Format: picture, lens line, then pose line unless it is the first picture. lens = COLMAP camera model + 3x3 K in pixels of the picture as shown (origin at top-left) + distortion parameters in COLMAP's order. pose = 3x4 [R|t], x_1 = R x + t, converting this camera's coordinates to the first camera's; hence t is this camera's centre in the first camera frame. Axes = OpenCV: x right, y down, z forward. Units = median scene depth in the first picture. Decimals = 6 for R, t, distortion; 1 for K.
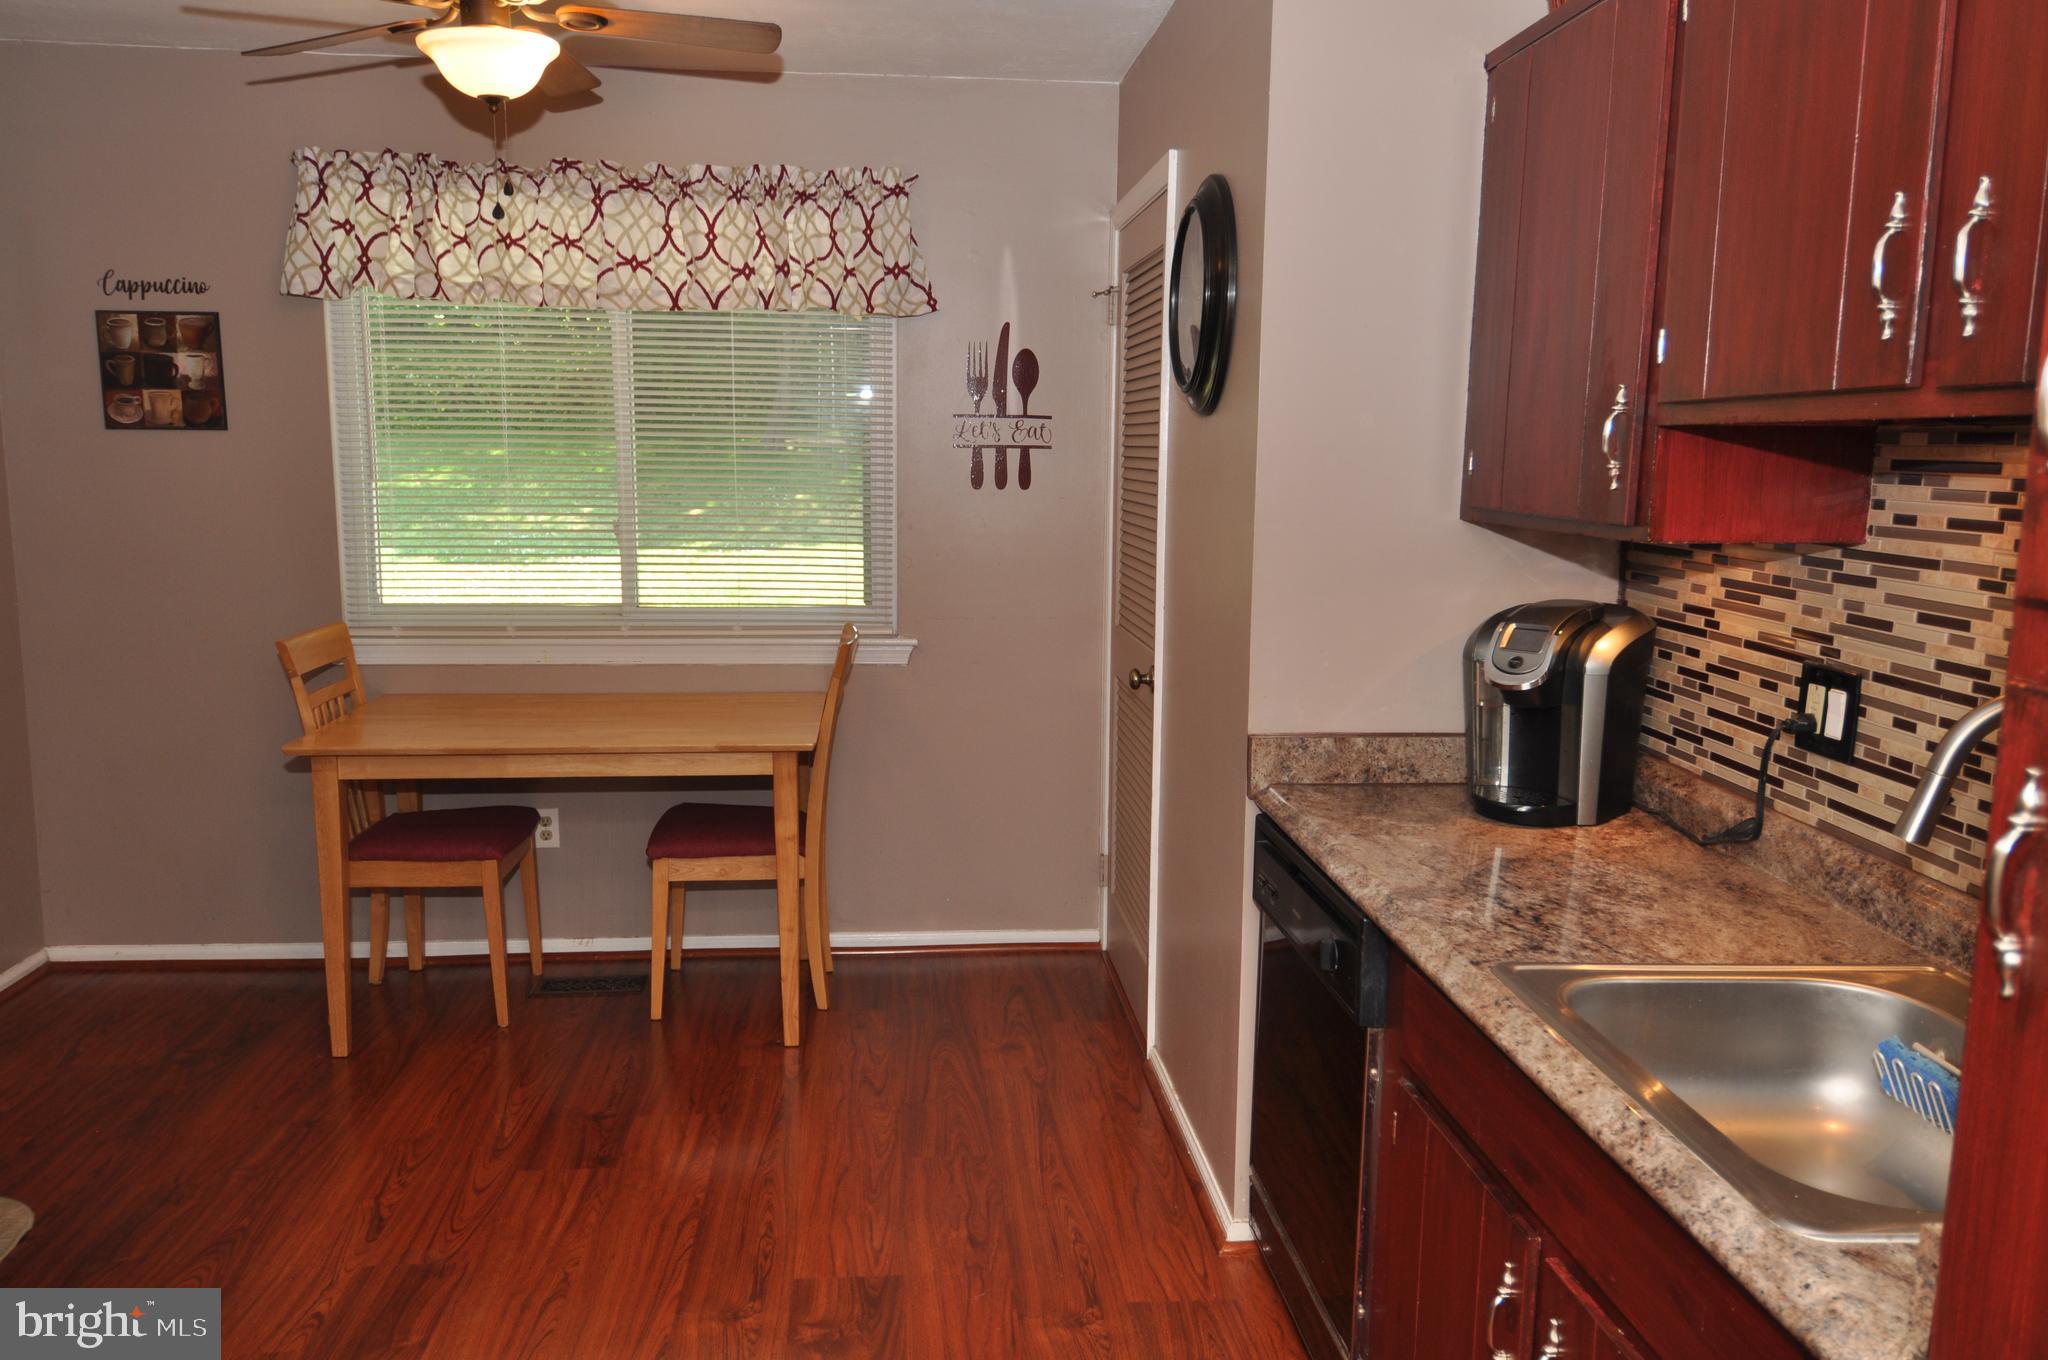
lens RADIAL K [[1537.4, 0, 1022.2], [0, 1537.4, 683.3], [0, 0, 1]] dist [0.062844, -0.062710]
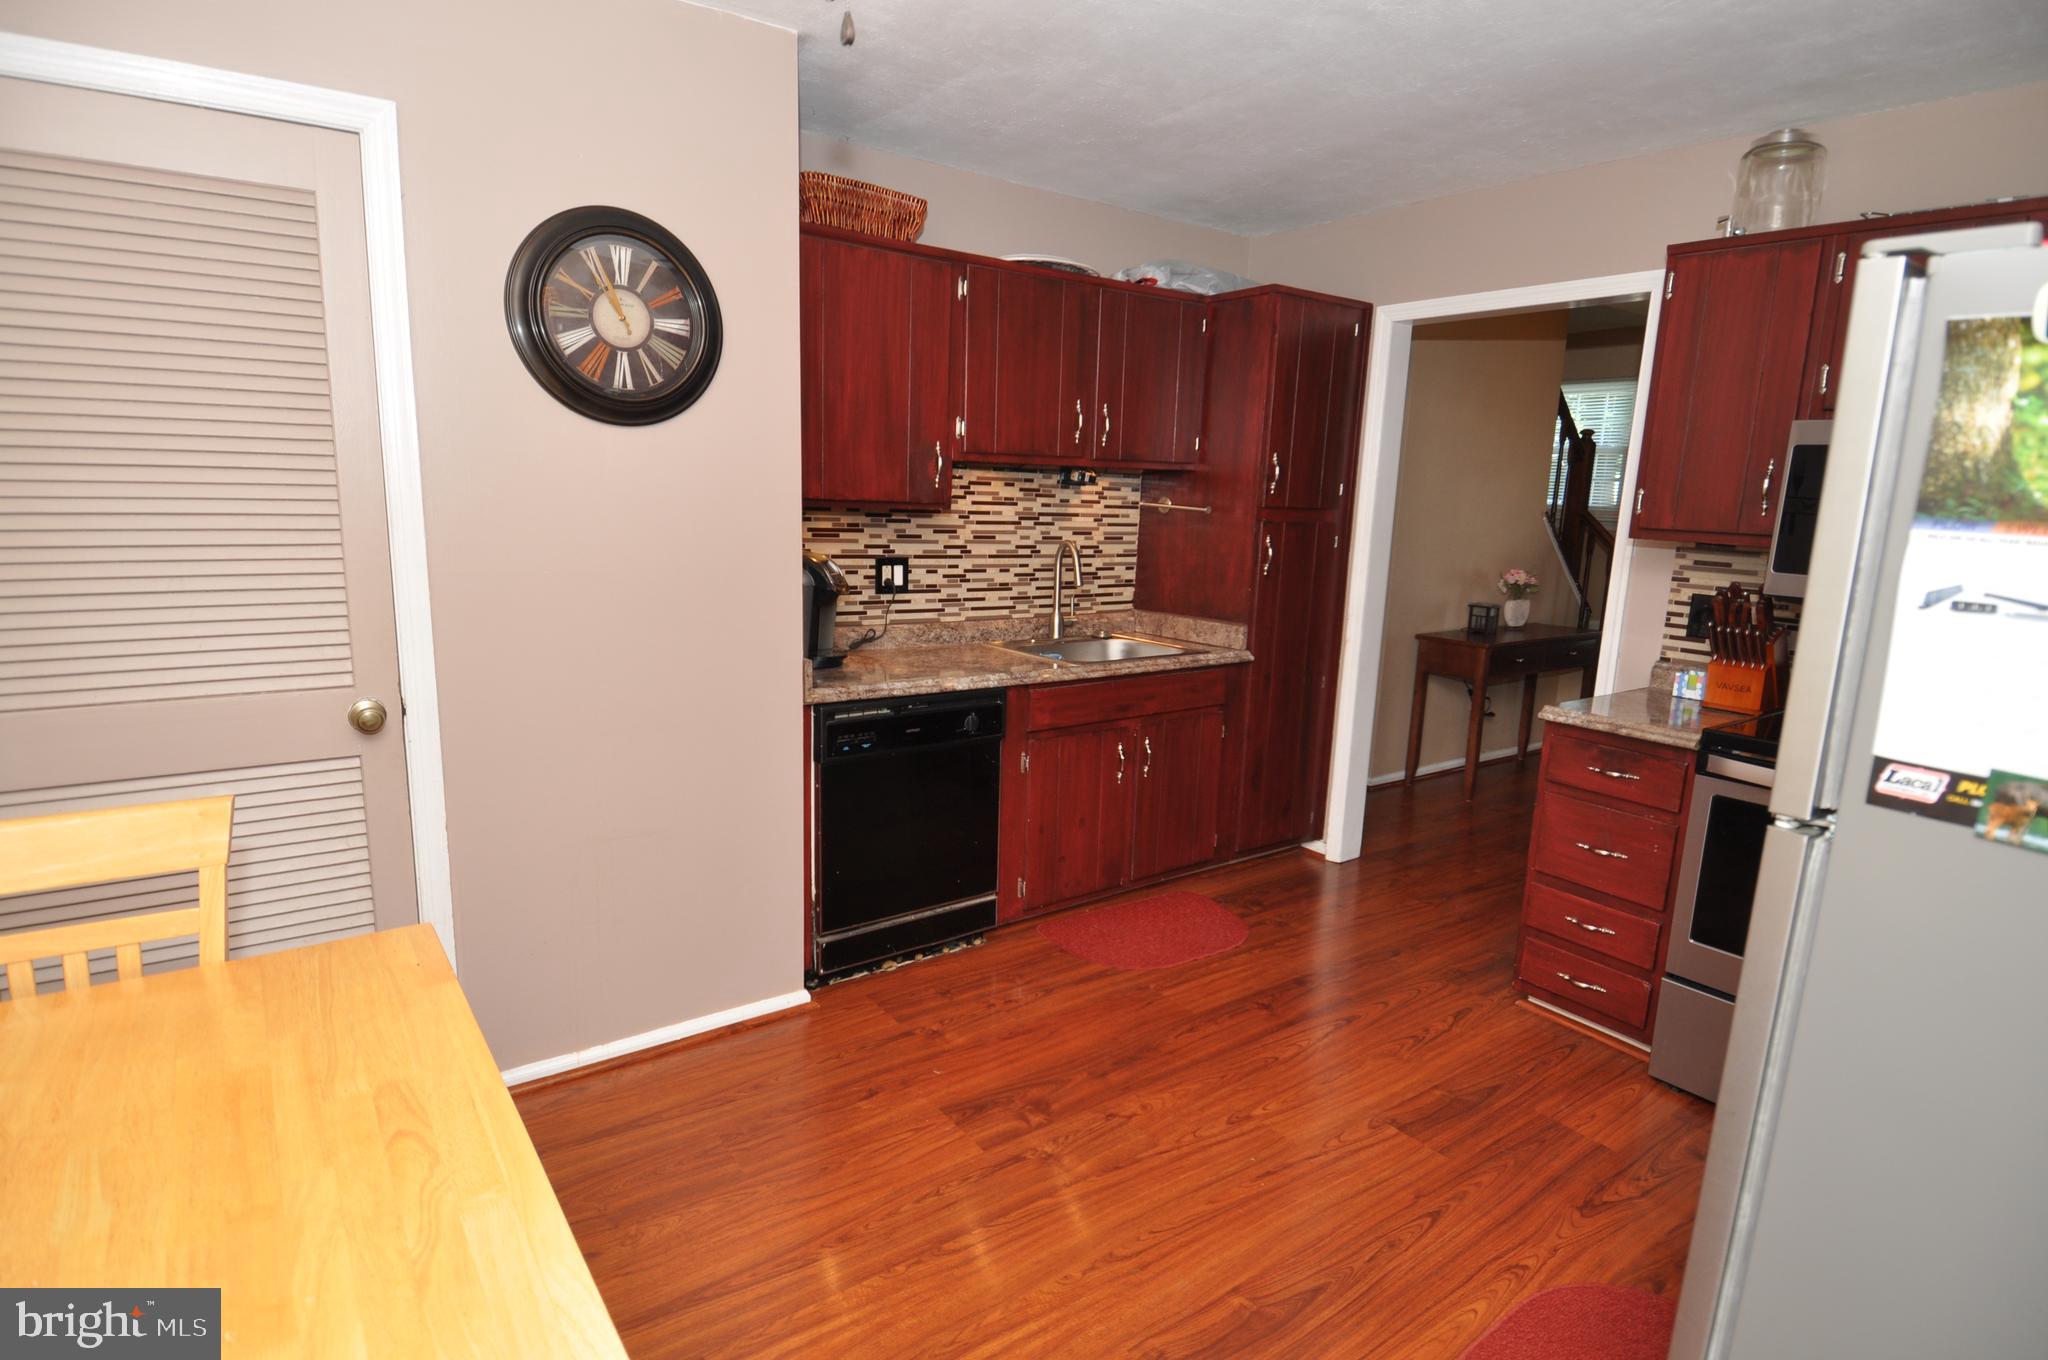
lens RADIAL K [[1055.6, 0, 1019.5], [0, 1055.6, 683.4], [0, 0, 1]] dist [0.059176, -0.063614]
pose [[-0.512013, -0.189088, 0.837907, -0.552733], [0.093376, 0.957437, 0.273120, -0.138811], [-0.853887, 0.218081, -0.472564, 0.894124]]
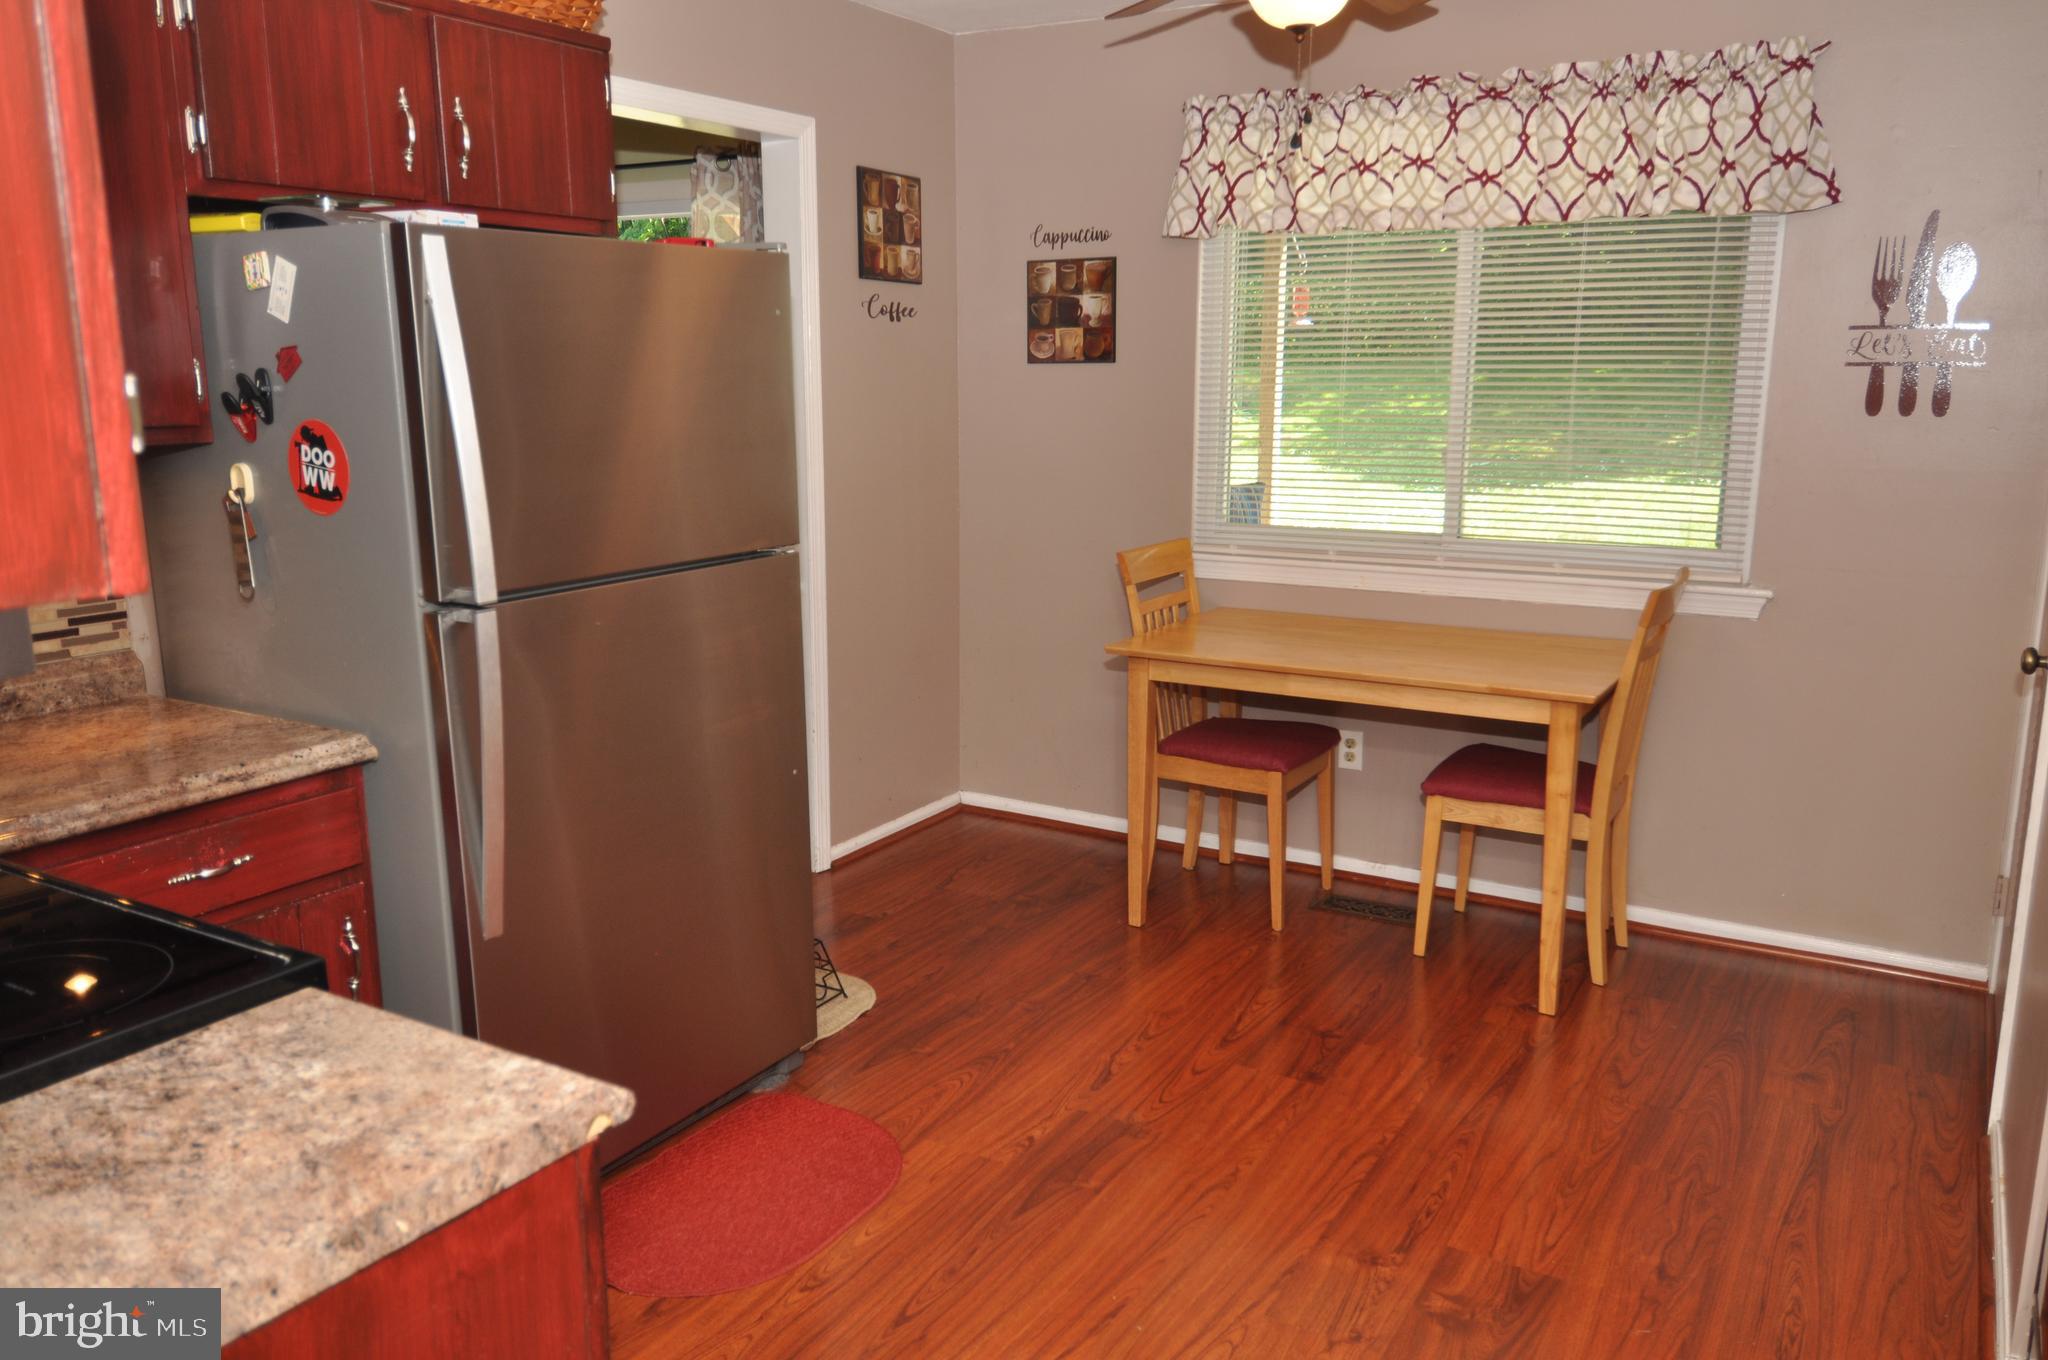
lens RADIAL K [[1537.4, 0, 1022.2], [0, 1537.4, 683.3], [0, 0, 1]] dist [0.062844, -0.062710]
pose [[0.810278, 0.107568, -0.576089, 0.107695], [-0.080698, 0.994126, 0.072121, -0.006566], [0.580463, -0.011949, 0.814199, 0.048363]]
